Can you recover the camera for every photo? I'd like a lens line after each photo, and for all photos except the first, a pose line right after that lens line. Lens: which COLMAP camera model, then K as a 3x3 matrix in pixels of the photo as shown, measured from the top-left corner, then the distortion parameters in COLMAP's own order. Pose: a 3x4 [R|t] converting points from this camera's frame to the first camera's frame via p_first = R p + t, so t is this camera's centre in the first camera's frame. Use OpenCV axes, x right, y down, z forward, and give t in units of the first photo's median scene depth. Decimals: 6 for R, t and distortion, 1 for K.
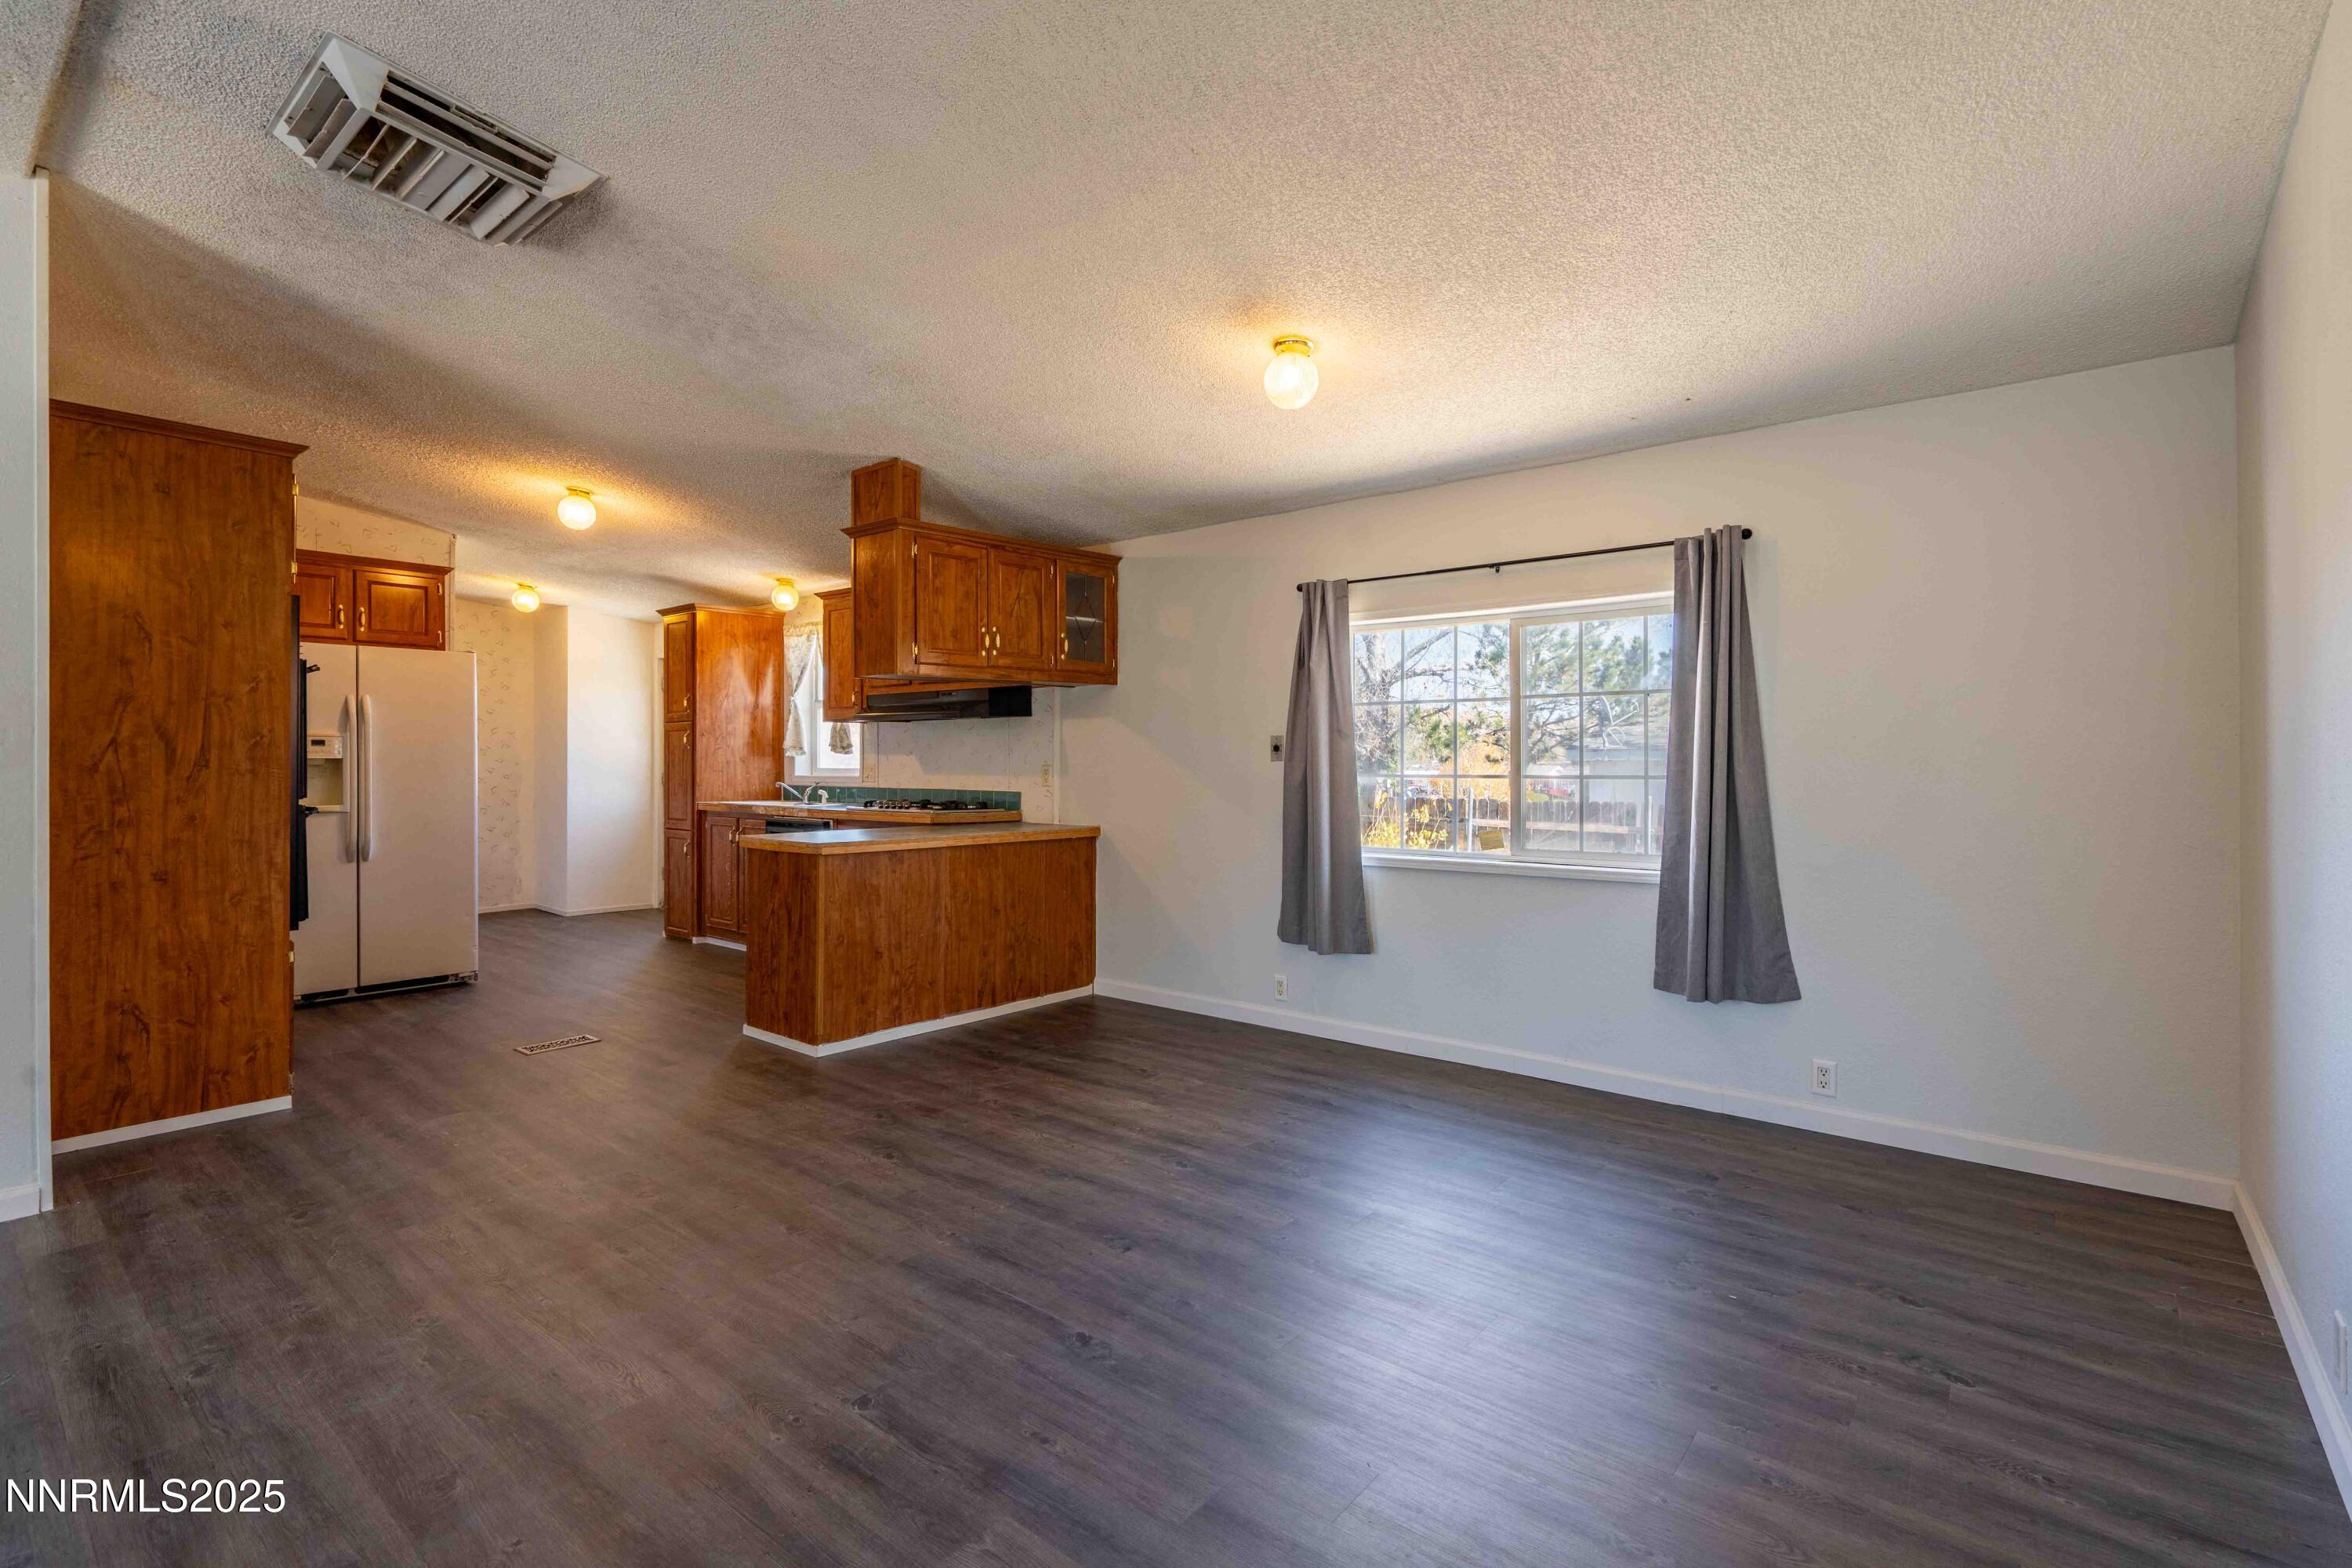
lens RADIAL K [[1047.0, 0, 1107.1], [0, 1047.0, 764.9], [0, 0, 1]] dist [-0.001127, -0.000022]
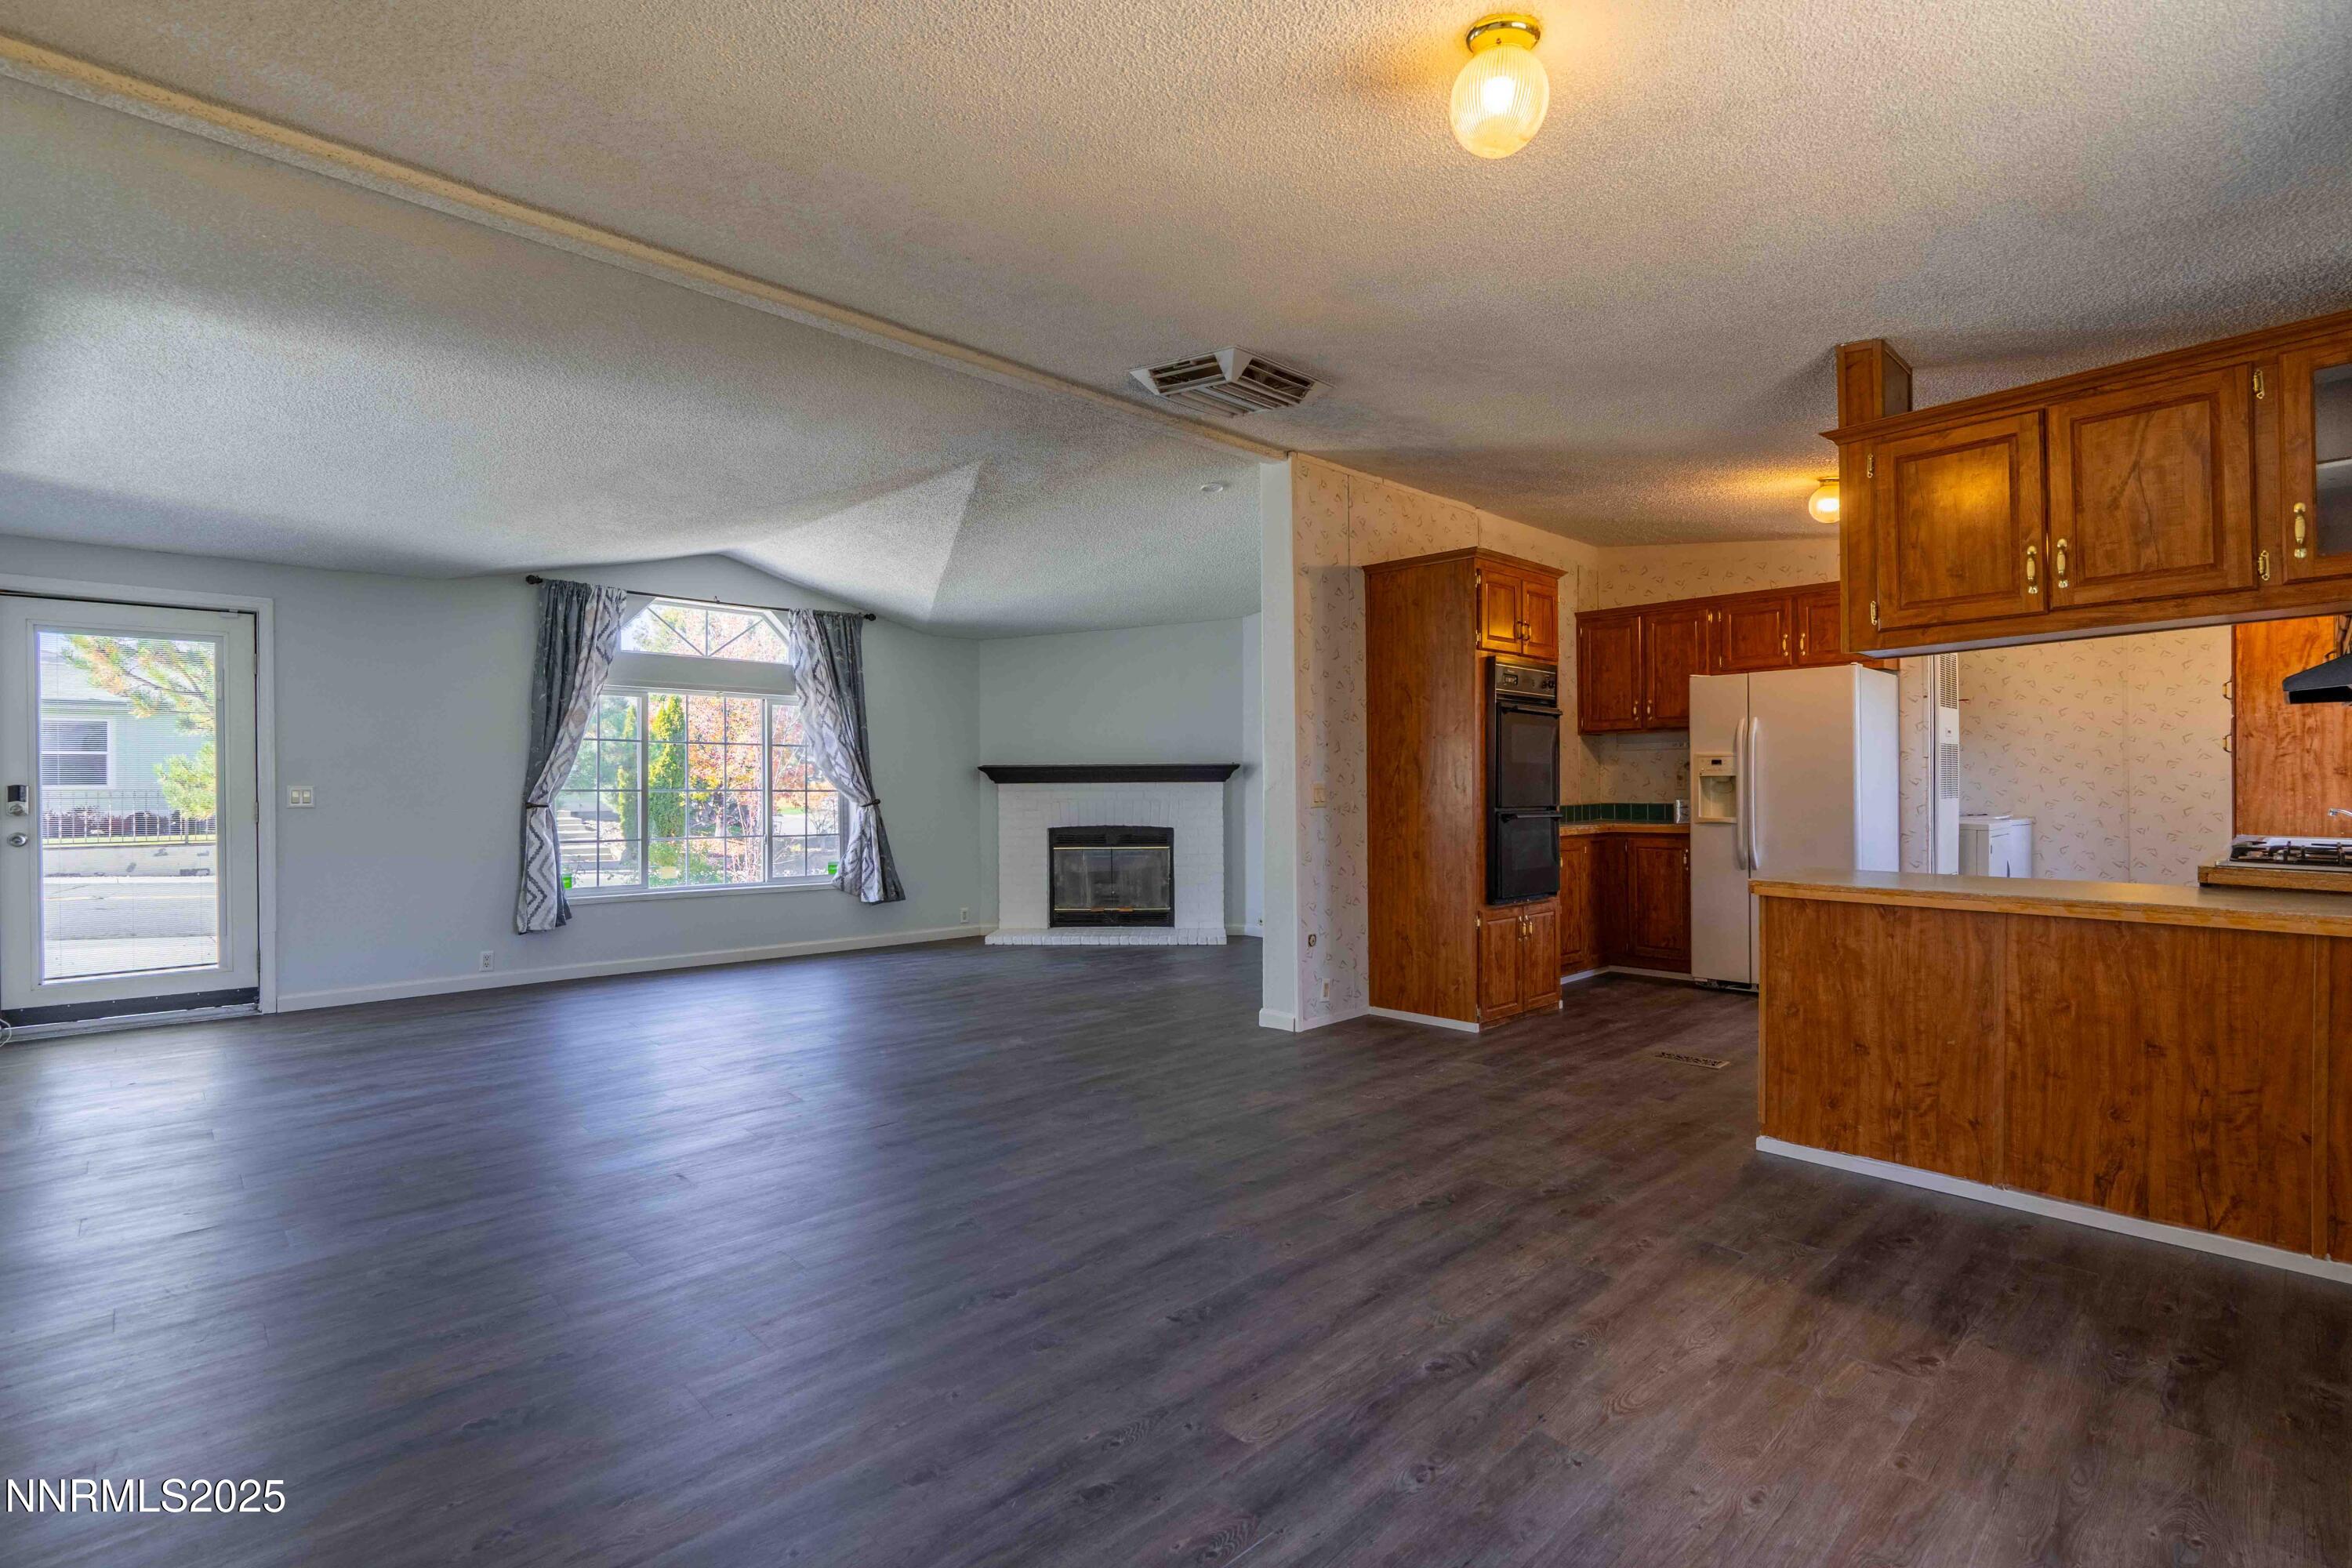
lens RADIAL K [[1133.8, 0, 1296.3], [0, 1133.8, 783.6], [0, 0, 1]] dist [-0.001944, -0.000148]
pose [[-0.031485, 0.000717, -0.999504, 0.547449], [0.002863, 0.999996, 0.000627, 0.000341], [0.999500, -0.002842, -0.031487, 0.627313]]
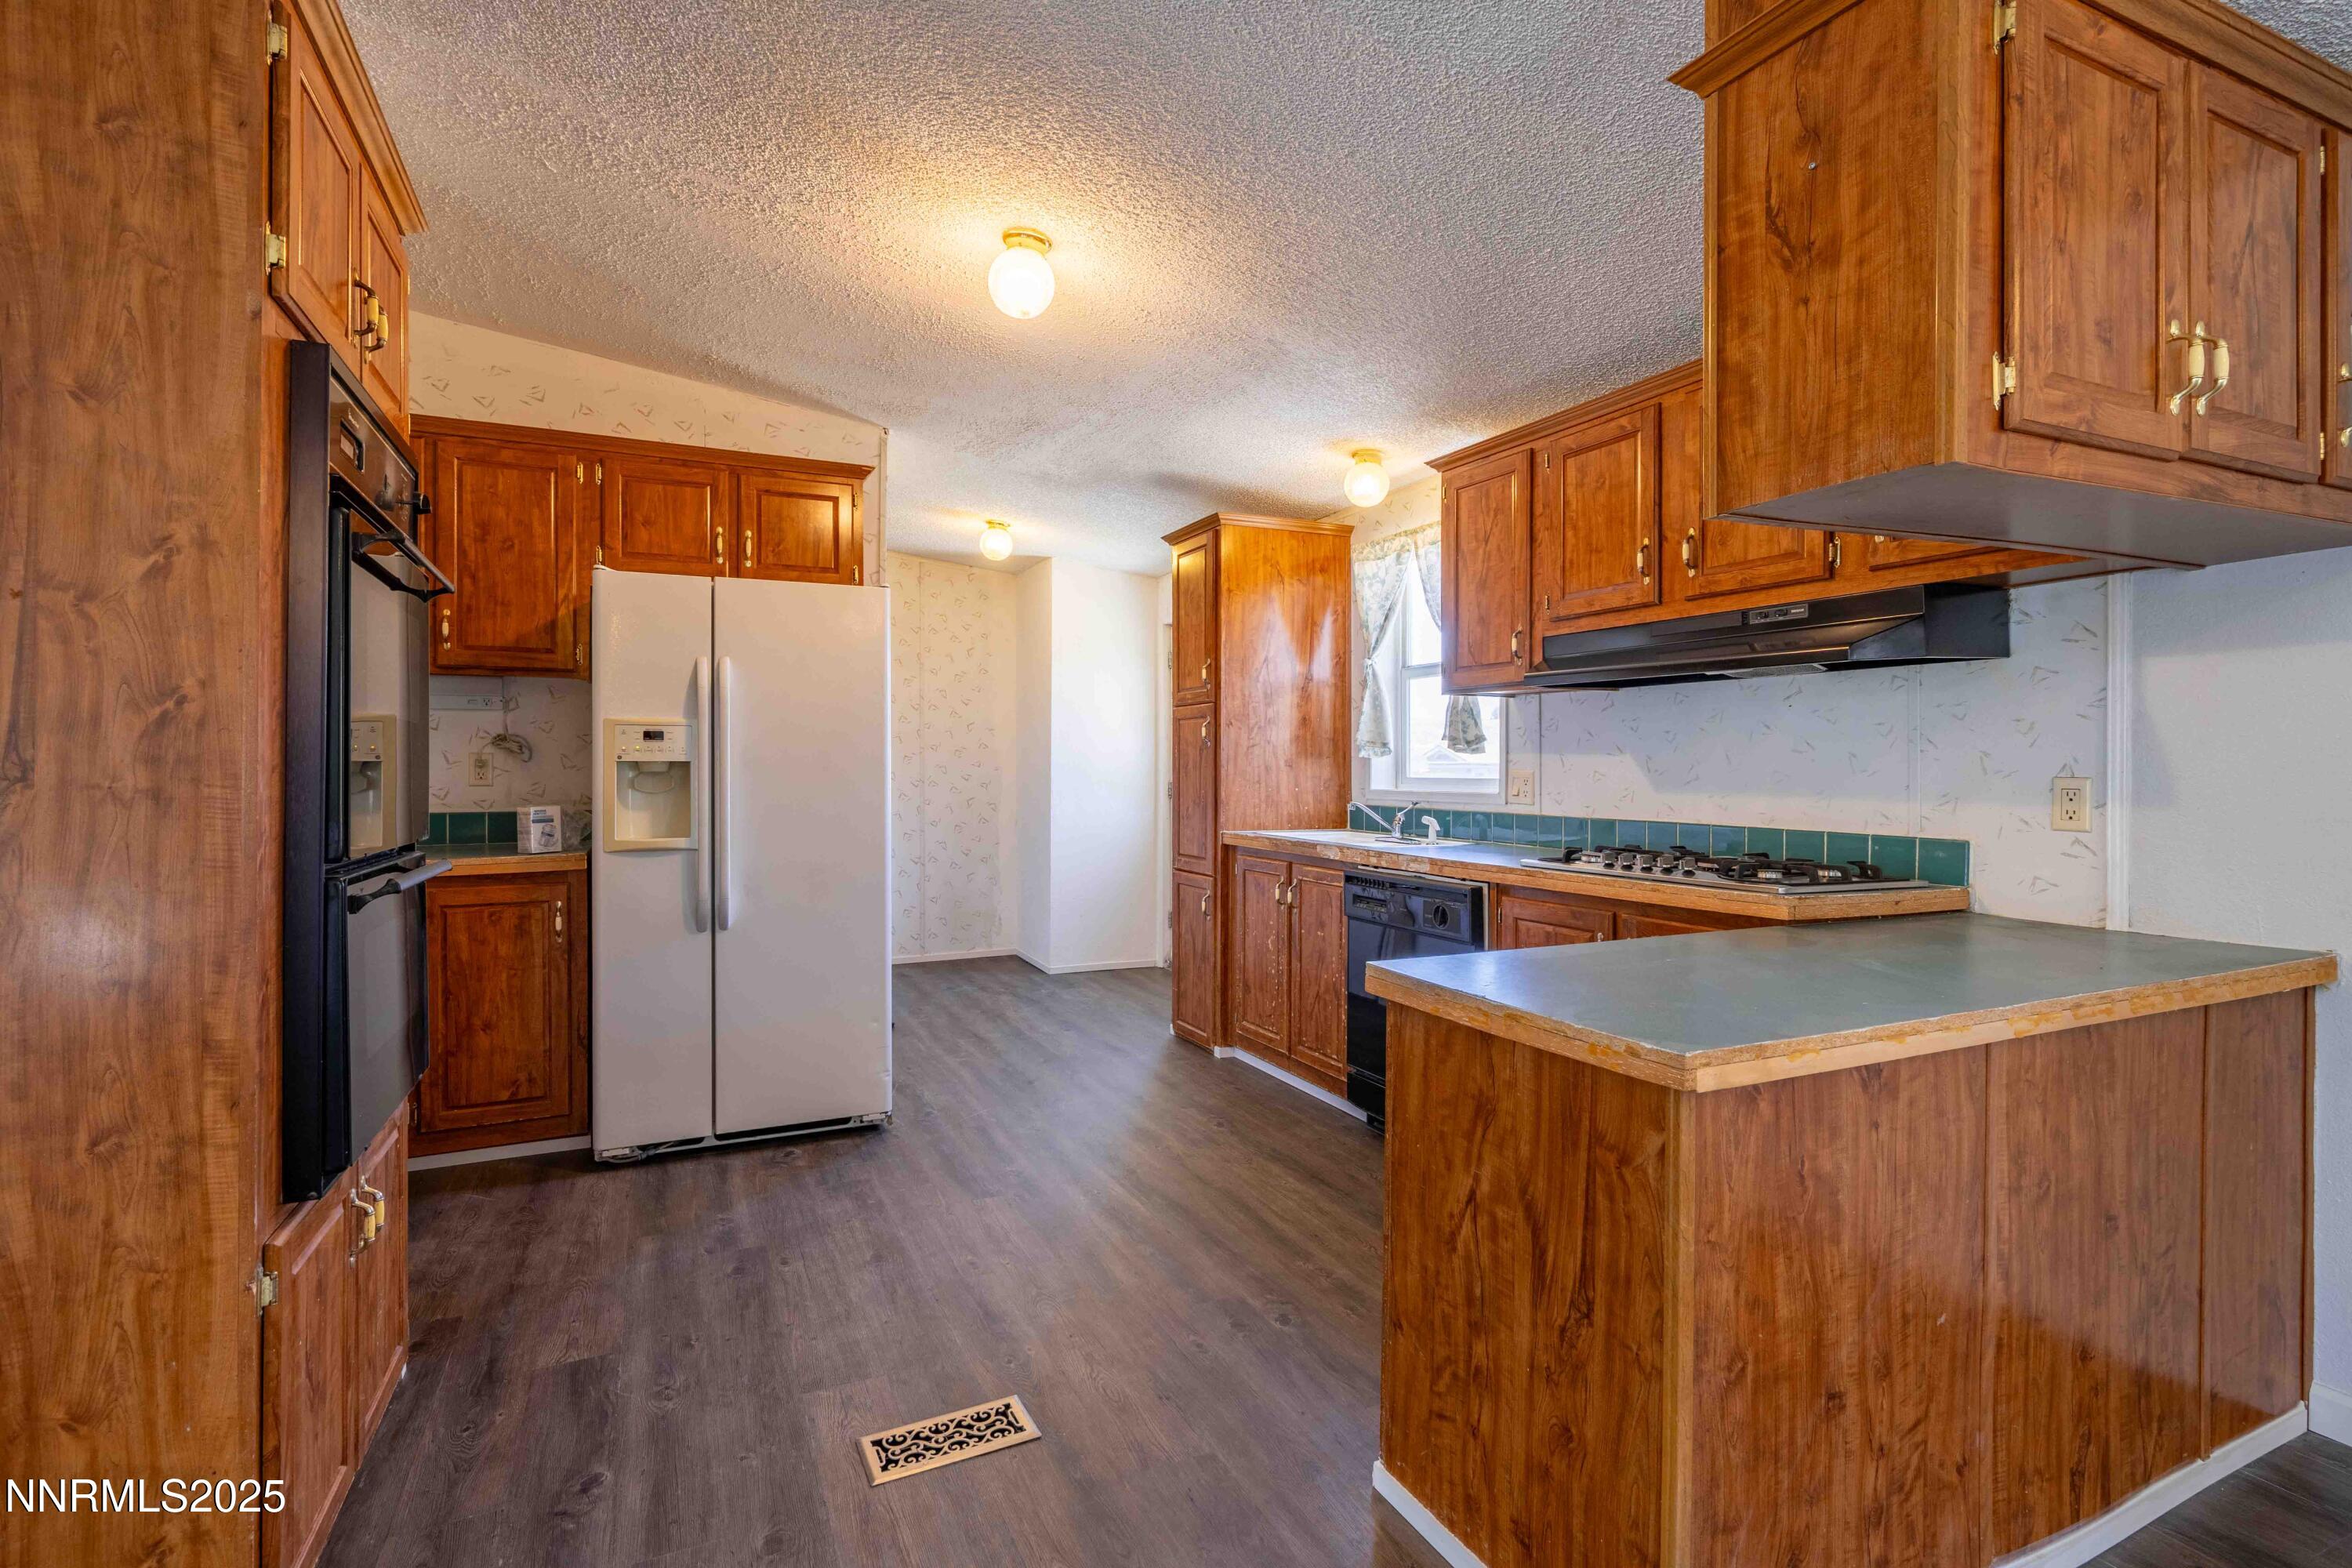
lens RADIAL K [[1047.0, 0, 1107.1], [0, 1047.0, 764.9], [0, 0, 1]] dist [-0.001127, -0.000022]
pose [[0.897475, 0.000691, -0.441066, -0.267974], [-0.002320, 0.999992, -0.003156, -0.002844], [0.441060, 0.003856, 0.897469, 0.617359]]
